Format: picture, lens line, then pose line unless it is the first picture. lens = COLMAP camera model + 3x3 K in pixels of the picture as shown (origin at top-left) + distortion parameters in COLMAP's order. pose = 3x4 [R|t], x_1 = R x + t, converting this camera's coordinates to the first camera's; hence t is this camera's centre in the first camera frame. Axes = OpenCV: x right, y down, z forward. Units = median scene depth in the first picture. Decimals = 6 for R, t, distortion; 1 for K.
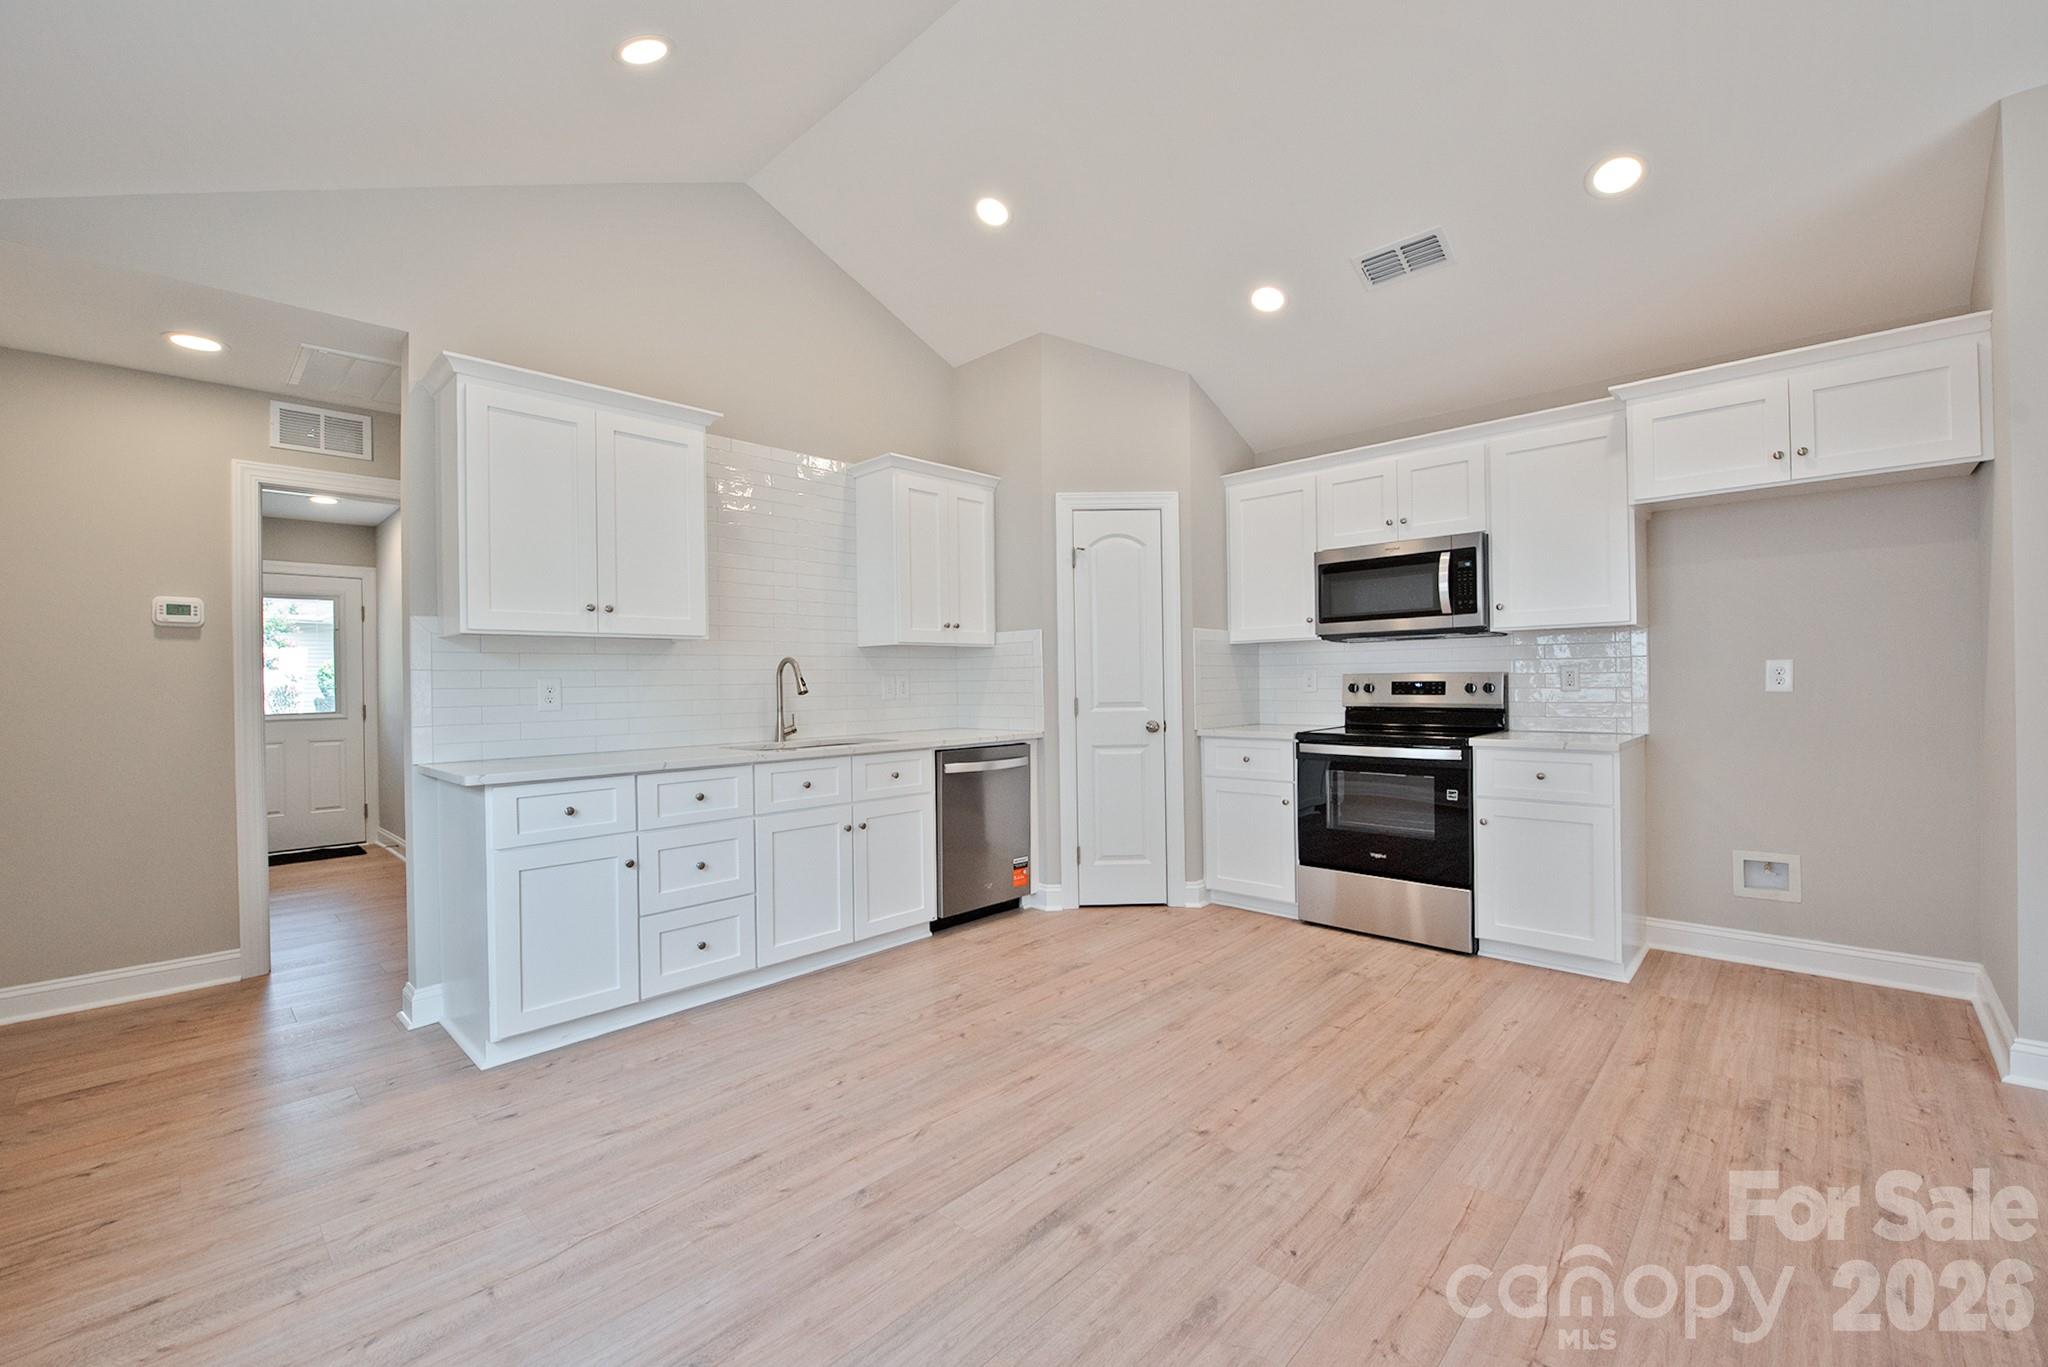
lens RADIAL K [[835.0, 0, 1020.9], [0, 835.0, 680.4], [0, 0, 1]] dist [-0.016472, -0.000265]
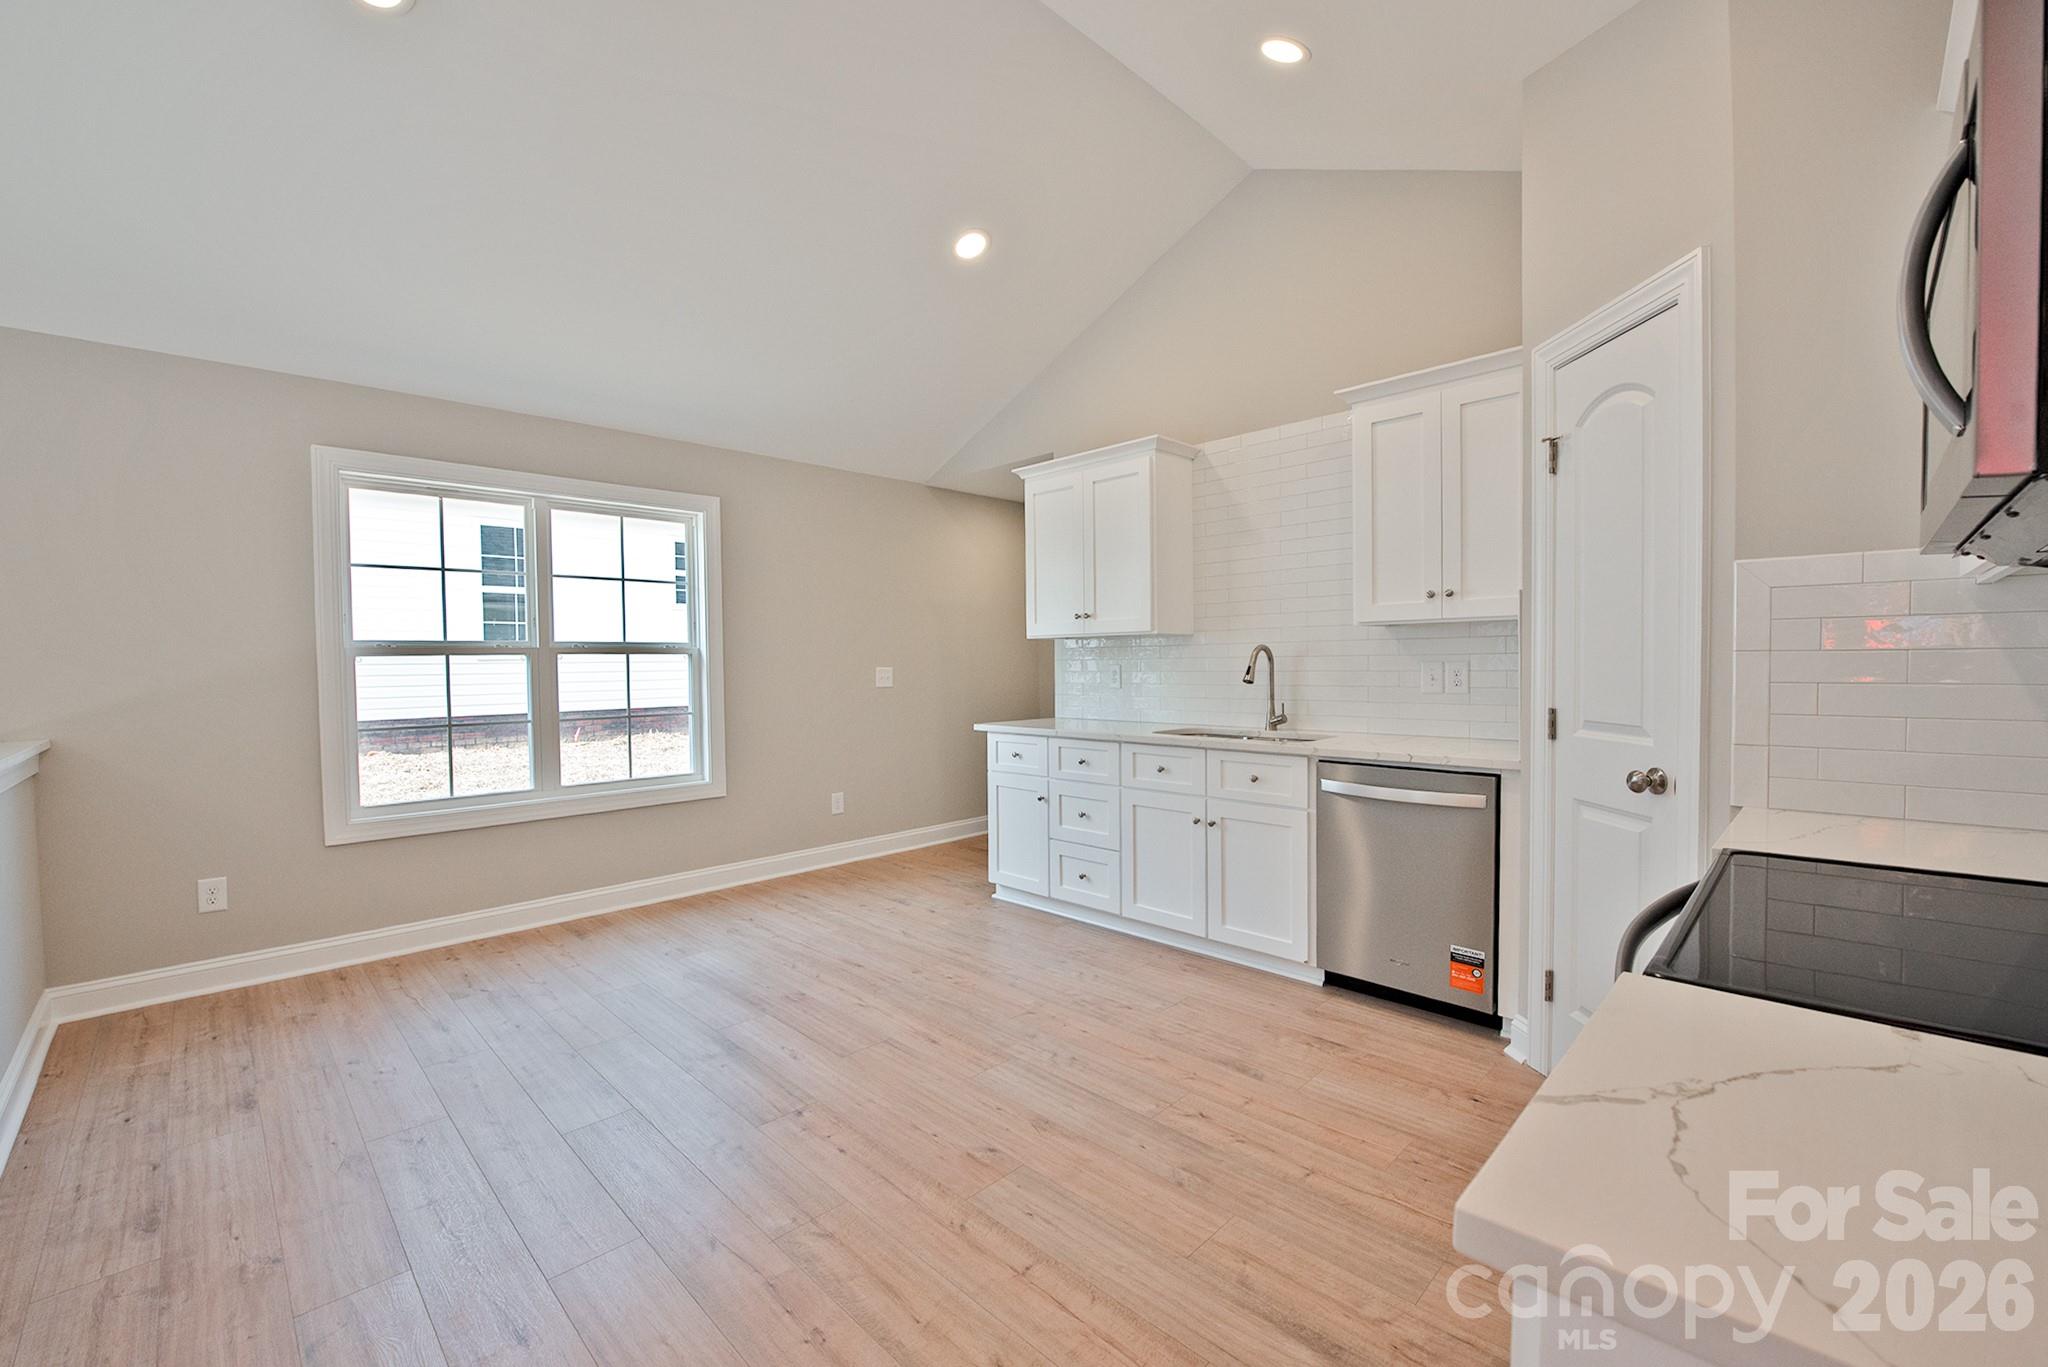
lens RADIAL K [[835.0, 0, 1020.9], [0, 835.0, 680.4], [0, 0, 1]] dist [-0.016472, -0.000265]
pose [[-0.020605, 0.038254, -0.999056, 0.731106], [0.017191, 0.999134, 0.037902, -0.028782], [0.999640, -0.016393, -0.021245, 0.762576]]
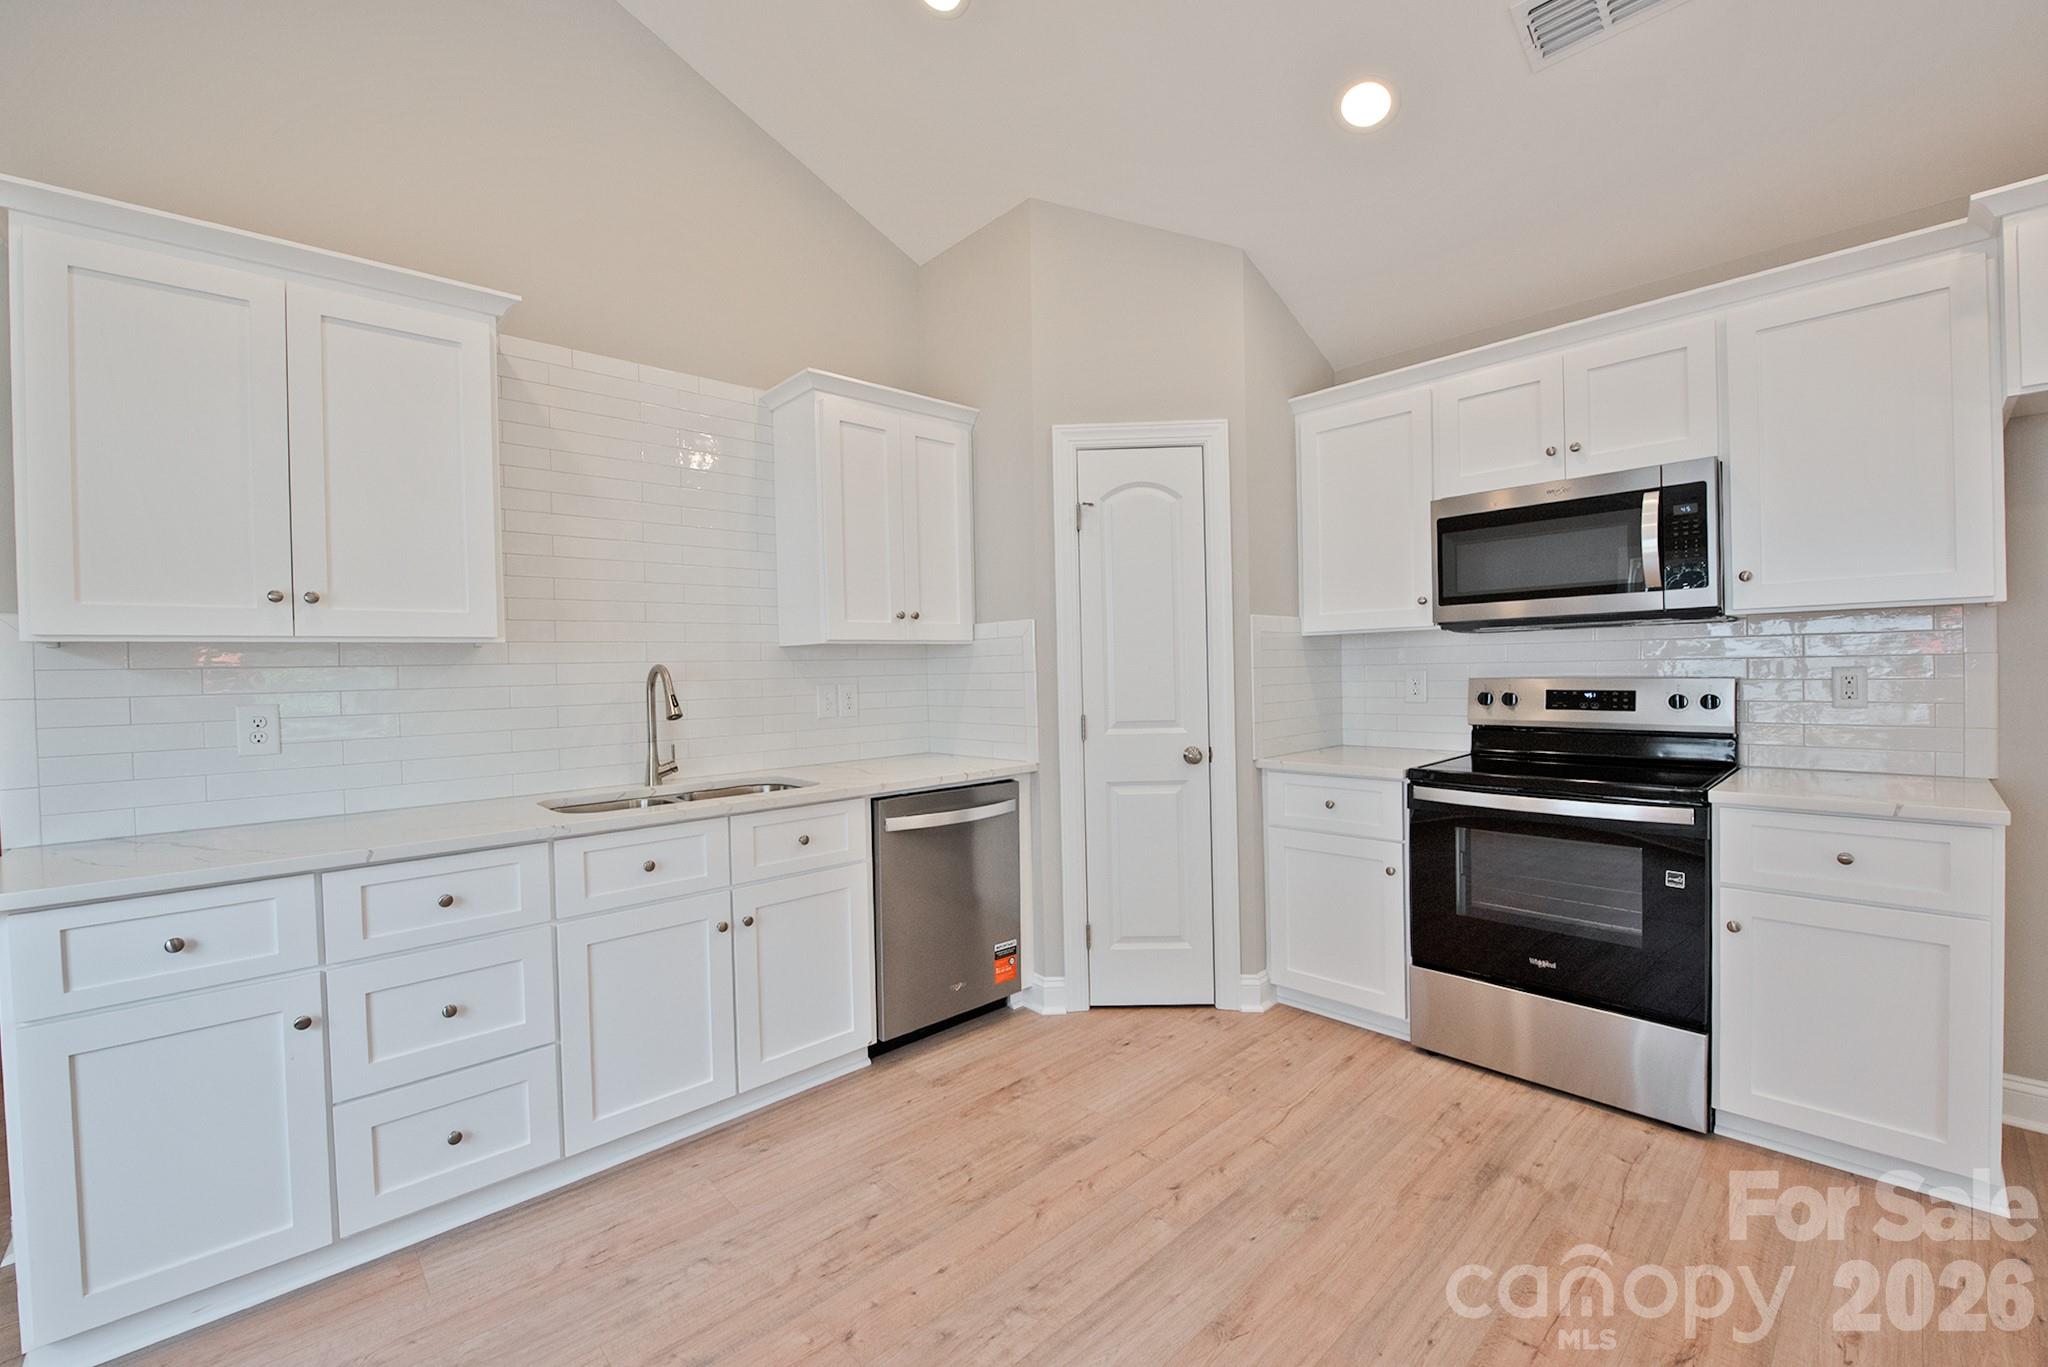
lens RADIAL K [[835.0, 0, 1020.9], [0, 835.0, 680.4], [0, 0, 1]] dist [-0.016472, -0.000265]
pose [[0.998375, -0.007961, -0.056420, 0.061929], [0.008892, 0.999828, 0.016281, -0.024139], [0.056281, -0.016757, 0.998274, 0.337130]]
